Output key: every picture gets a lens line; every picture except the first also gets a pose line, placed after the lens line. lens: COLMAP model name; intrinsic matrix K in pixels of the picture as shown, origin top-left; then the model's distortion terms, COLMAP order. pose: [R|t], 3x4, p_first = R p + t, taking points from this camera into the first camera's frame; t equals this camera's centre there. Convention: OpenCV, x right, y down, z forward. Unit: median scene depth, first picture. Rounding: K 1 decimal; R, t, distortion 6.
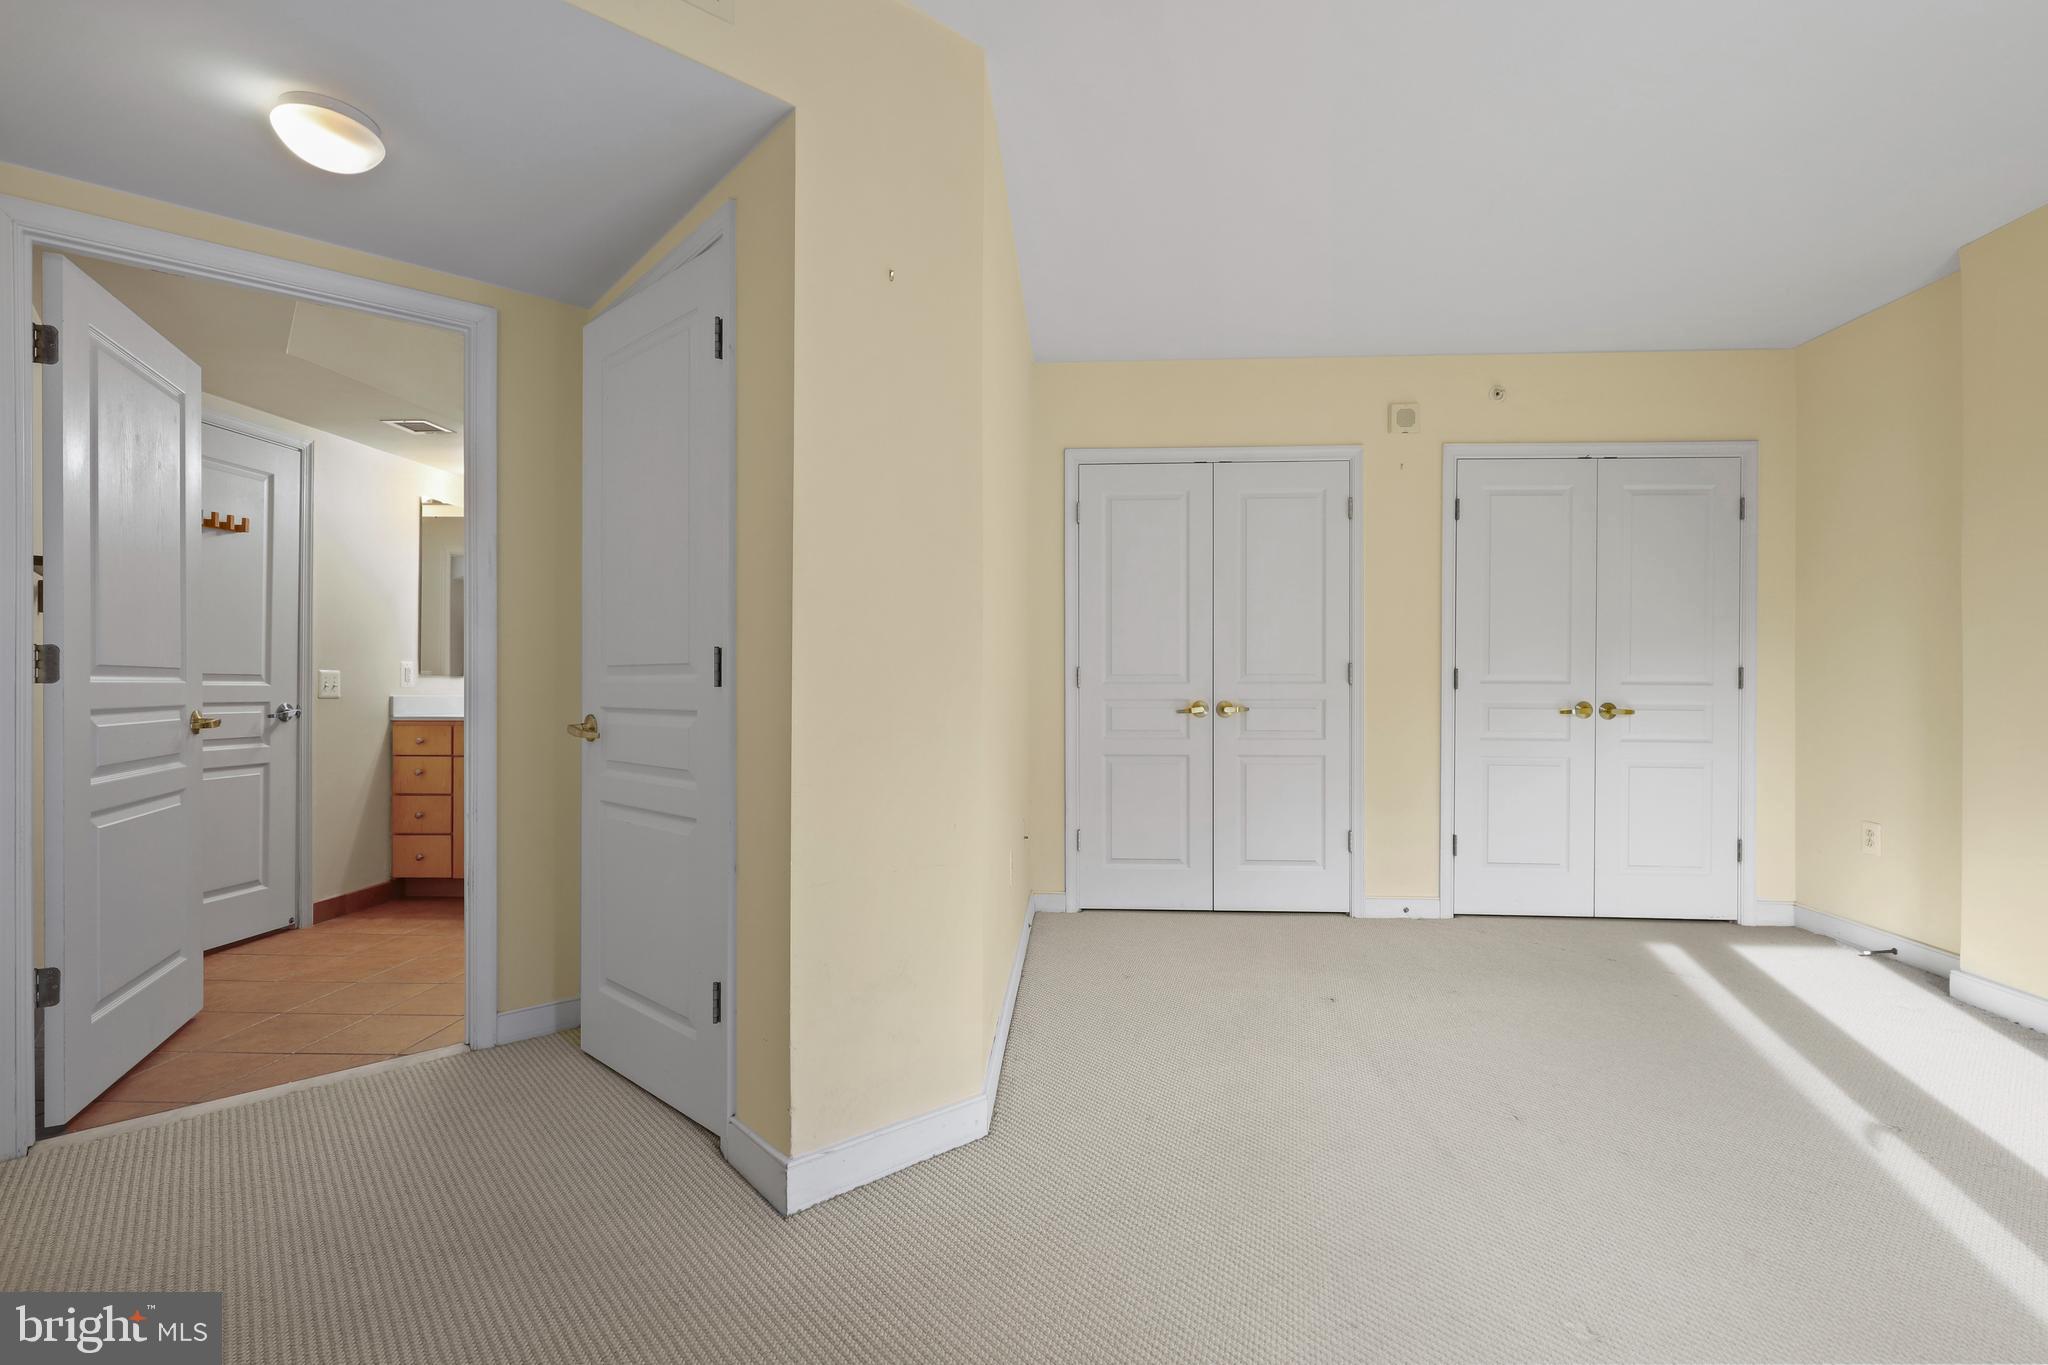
lens RADIAL K [[928.6, 0, 1017.4], [0, 928.6, 684.0], [0, 0, 1]] dist [0.002013, 0.000079]
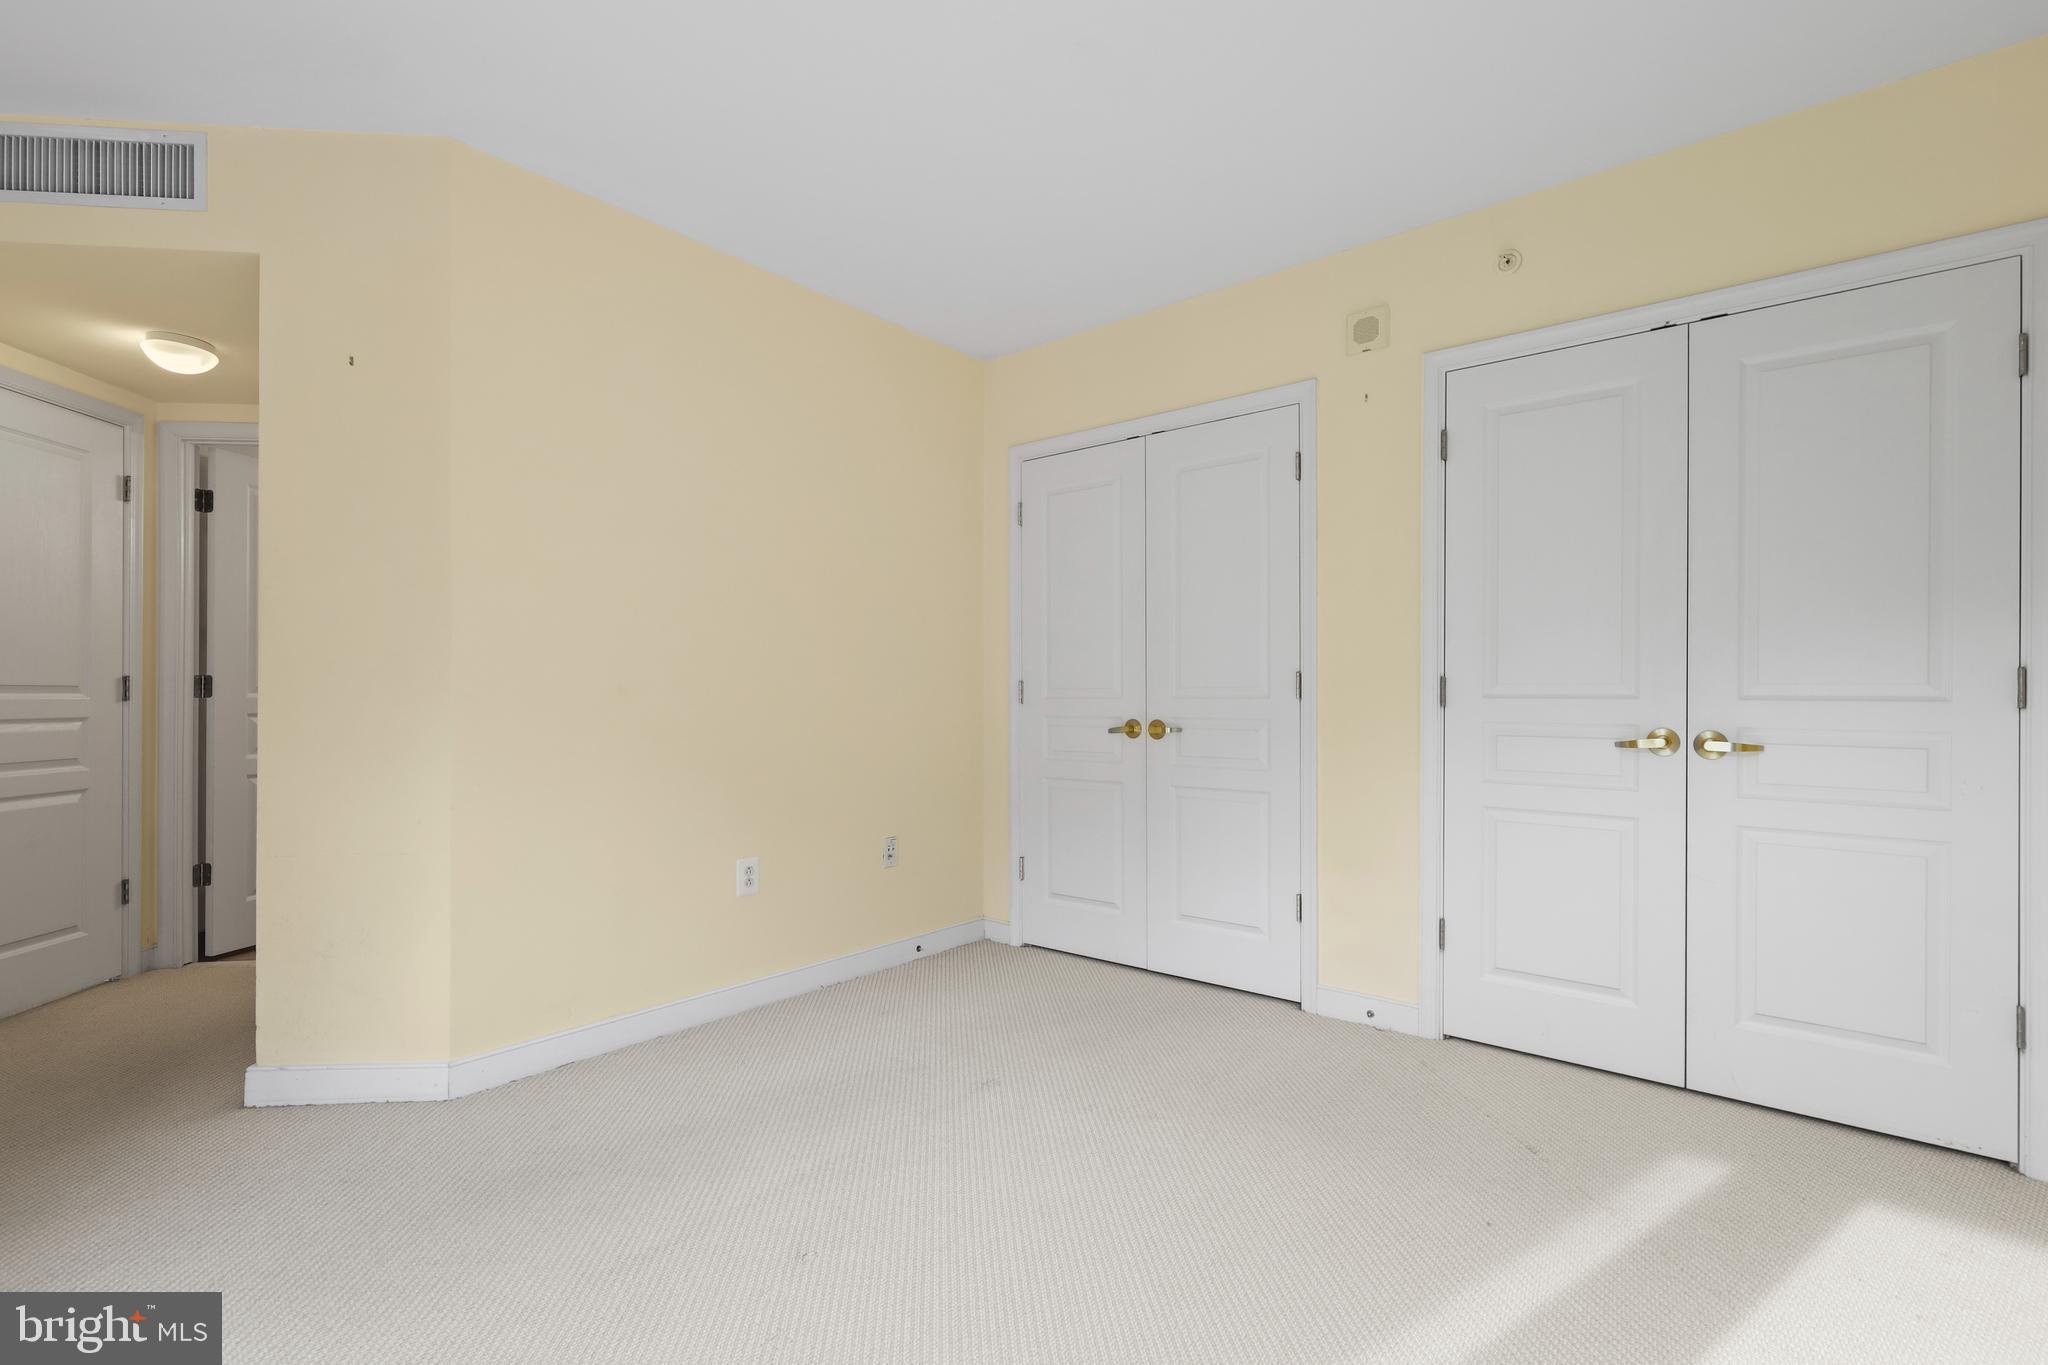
lens RADIAL K [[928.6, 0, 1012.3], [0, 928.6, 693.1], [0, 0, 1]] dist [0.002013, 0.000079]
pose [[0.808265, -0.002882, -0.588812, 0.619332], [-0.001007, 0.999980, -0.006277, 0.000047], [0.588819, 0.005666, 0.808245, 0.256479]]
